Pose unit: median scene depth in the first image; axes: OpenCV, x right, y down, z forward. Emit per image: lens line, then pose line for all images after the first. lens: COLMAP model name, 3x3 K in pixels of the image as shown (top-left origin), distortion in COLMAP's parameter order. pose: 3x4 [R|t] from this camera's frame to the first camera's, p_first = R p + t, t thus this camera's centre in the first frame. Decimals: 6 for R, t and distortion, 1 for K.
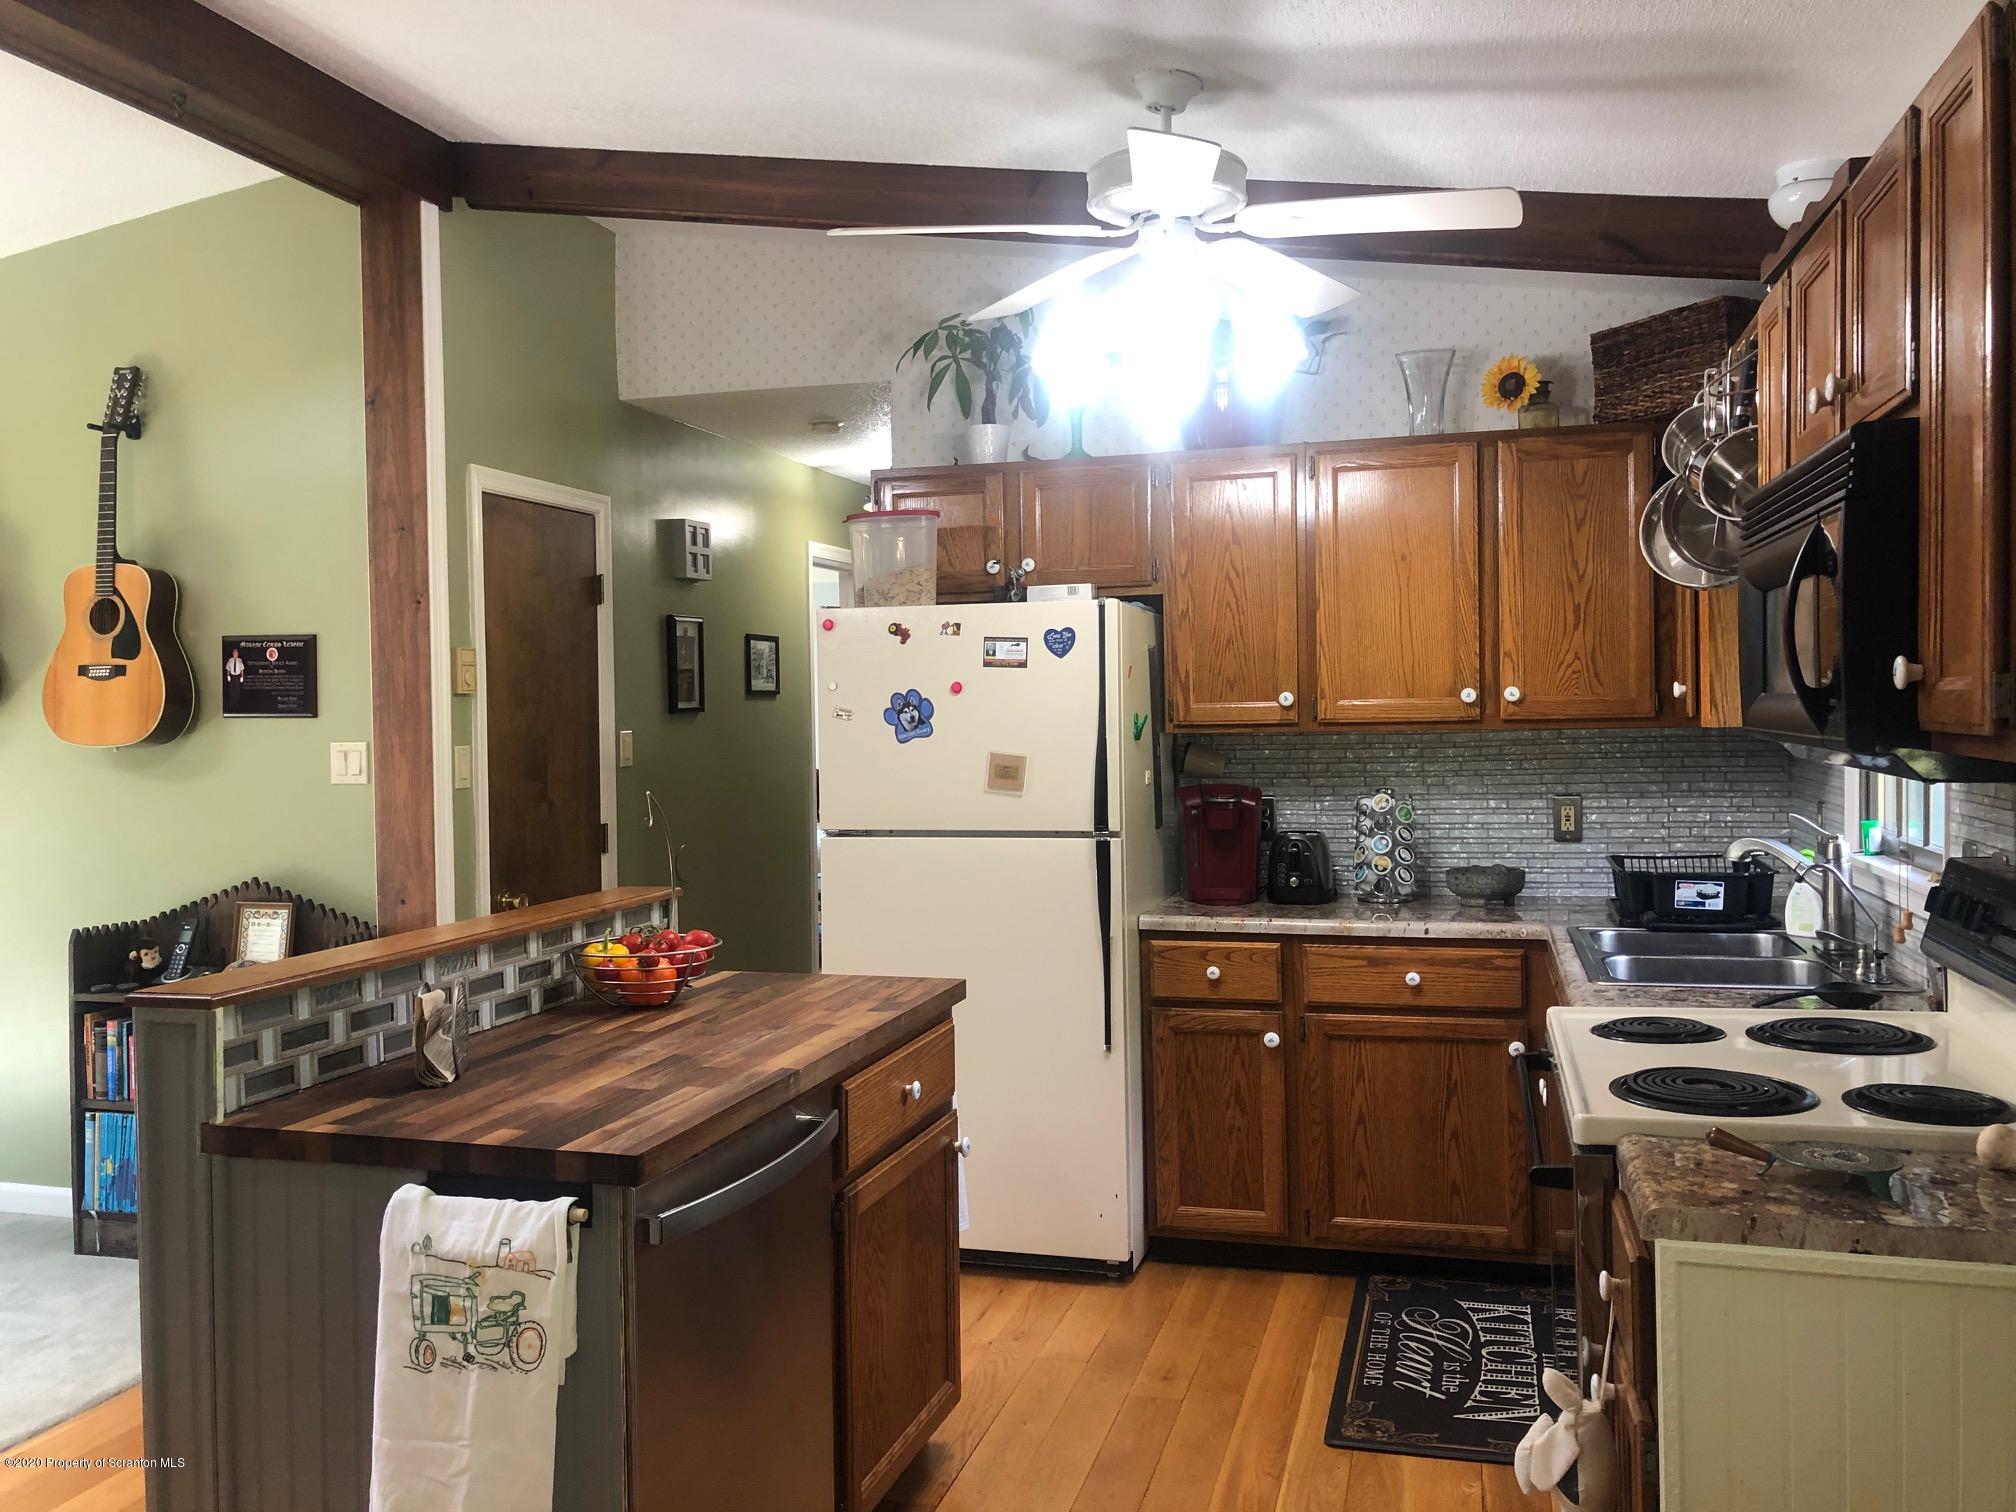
lens RADIAL K [[1675.6, 0, 987.0], [0, 1675.6, 766.0], [0, 0, 1]] dist [0.031985, -0.026092]
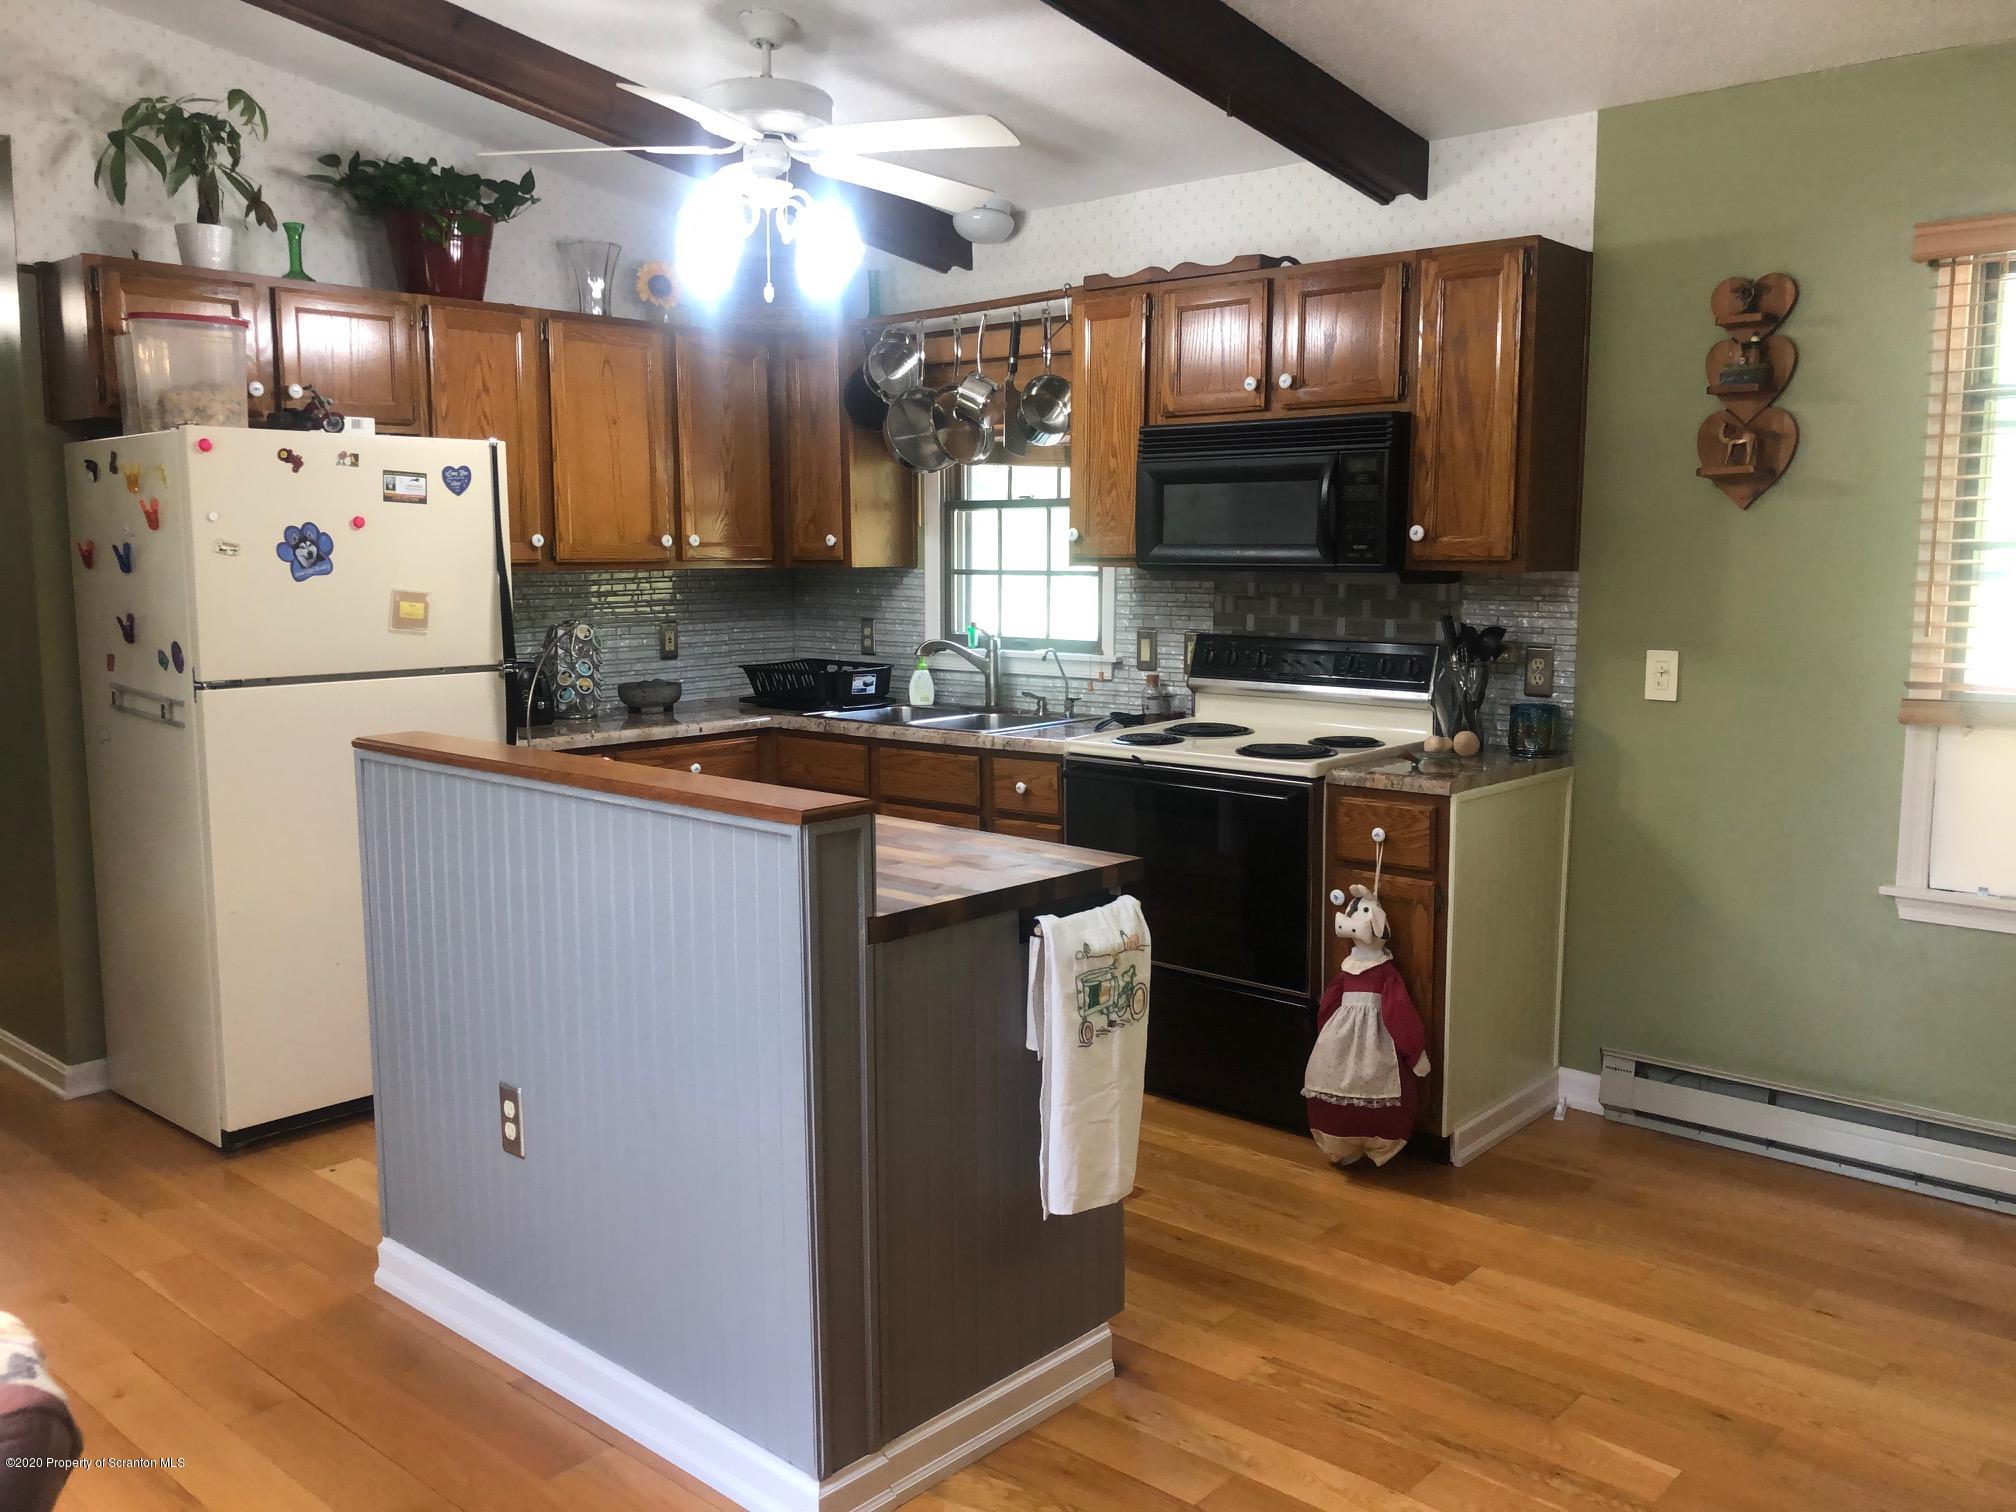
lens RADIAL K [[1675.6, 0, 1024.1], [0, 1675.6, 760.2], [0, 0, 1]] dist [0.031985, -0.026092]
pose [[0.415774, -0.099693, 0.903988, -0.932819], [0.027632, 0.994900, 0.097010, 0.007370], [-0.909048, -0.015355, 0.416408, 0.314381]]
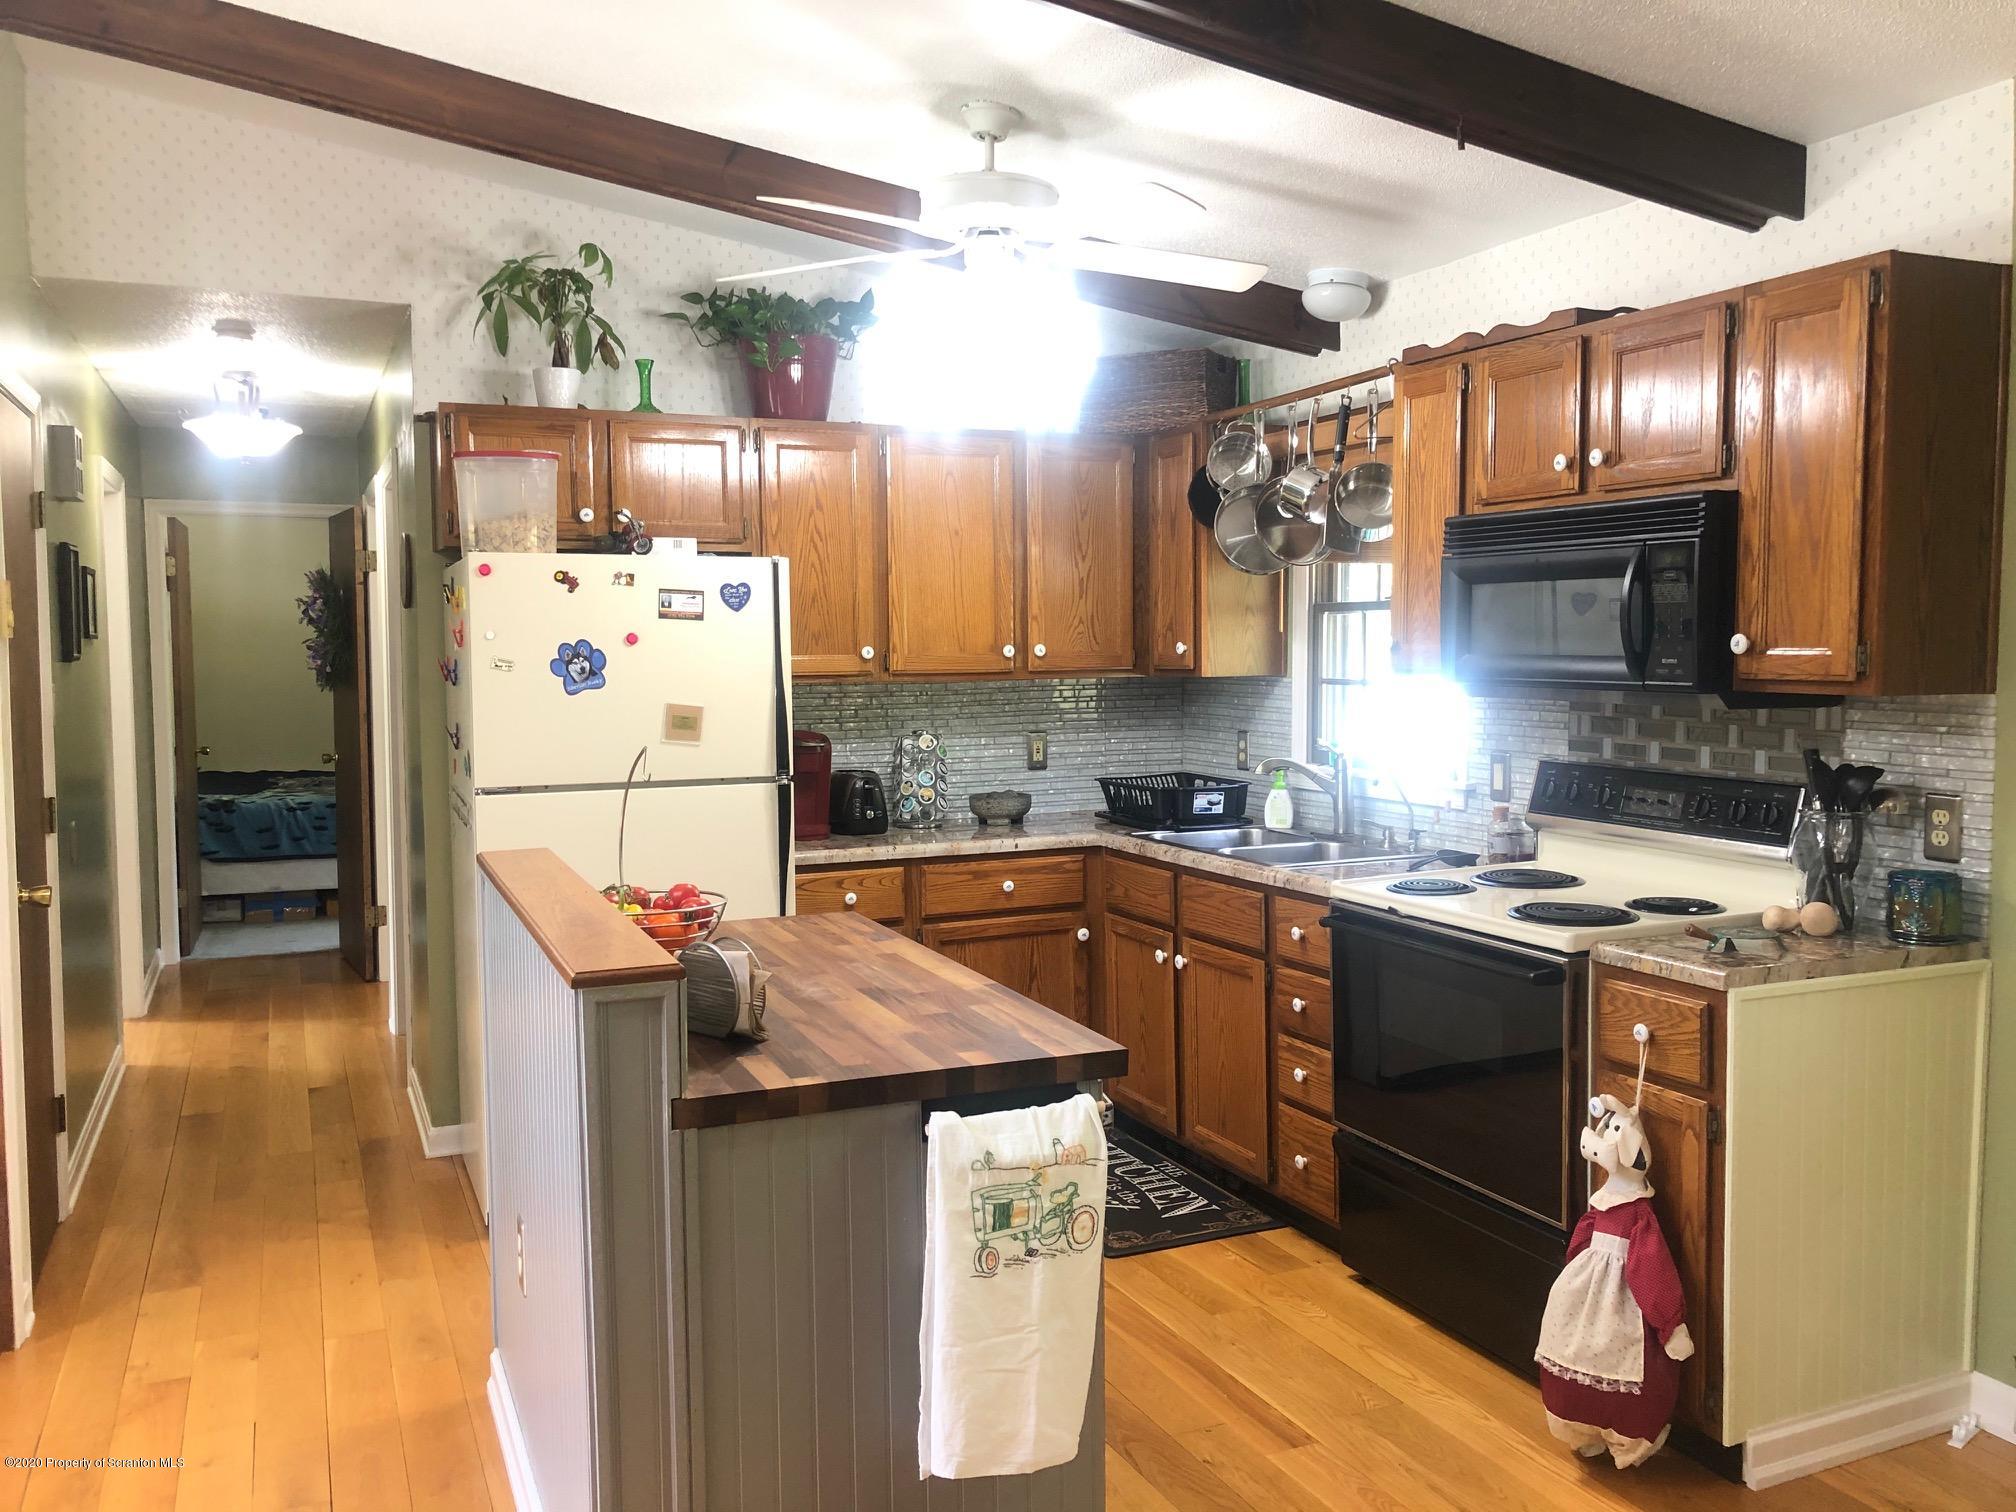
lens RADIAL K [[1675.6, 0, 1011.7], [0, 1675.6, 762.8], [0, 0, 1]] dist [0.031985, -0.026092]
pose [[0.759869, -0.036323, 0.649060, -0.626690], [0.018258, 0.999236, 0.034545, -0.003808], [-0.649819, -0.014400, 0.759952, 0.110583]]
